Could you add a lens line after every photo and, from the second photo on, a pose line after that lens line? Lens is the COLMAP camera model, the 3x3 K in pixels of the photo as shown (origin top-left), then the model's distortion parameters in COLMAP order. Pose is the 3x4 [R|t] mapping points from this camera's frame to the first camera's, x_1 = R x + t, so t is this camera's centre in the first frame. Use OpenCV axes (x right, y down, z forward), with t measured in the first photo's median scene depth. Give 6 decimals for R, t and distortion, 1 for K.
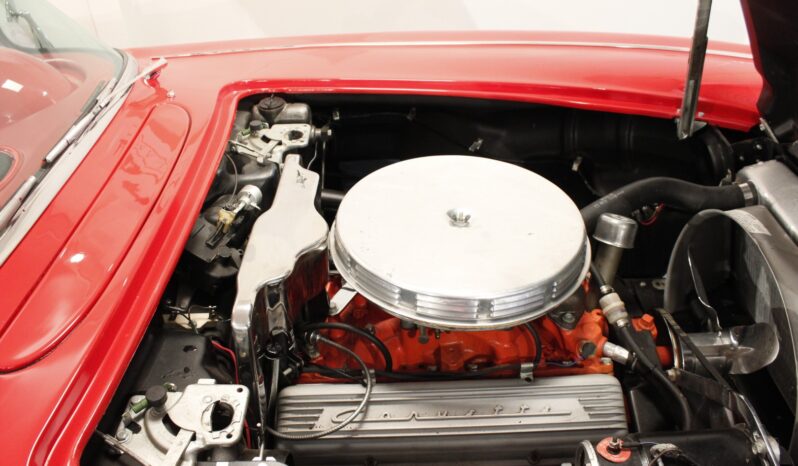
lens RADIAL K [[686.9, 0, 399.0], [0, 686.9, 233.0], [0, 0, 1]] dist [-0.139351, 0.133571]
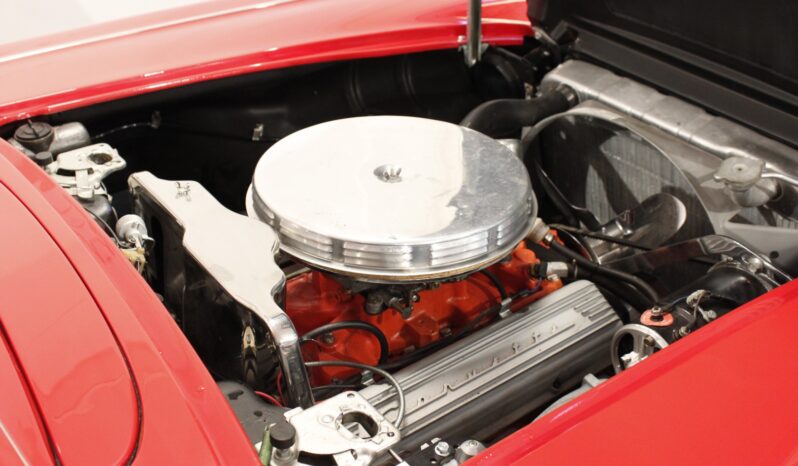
lens RADIAL K [[933.9, 0, 399.0], [0, 933.9, 233.0], [0, 0, 1]] dist [-0.040398, -0.006883]
pose [[0.797873, -0.290682, 0.528112, -0.465303], [0.329861, 0.943793, 0.021126, 0.022768], [-0.504569, 0.157347, 0.848912, -0.029171]]
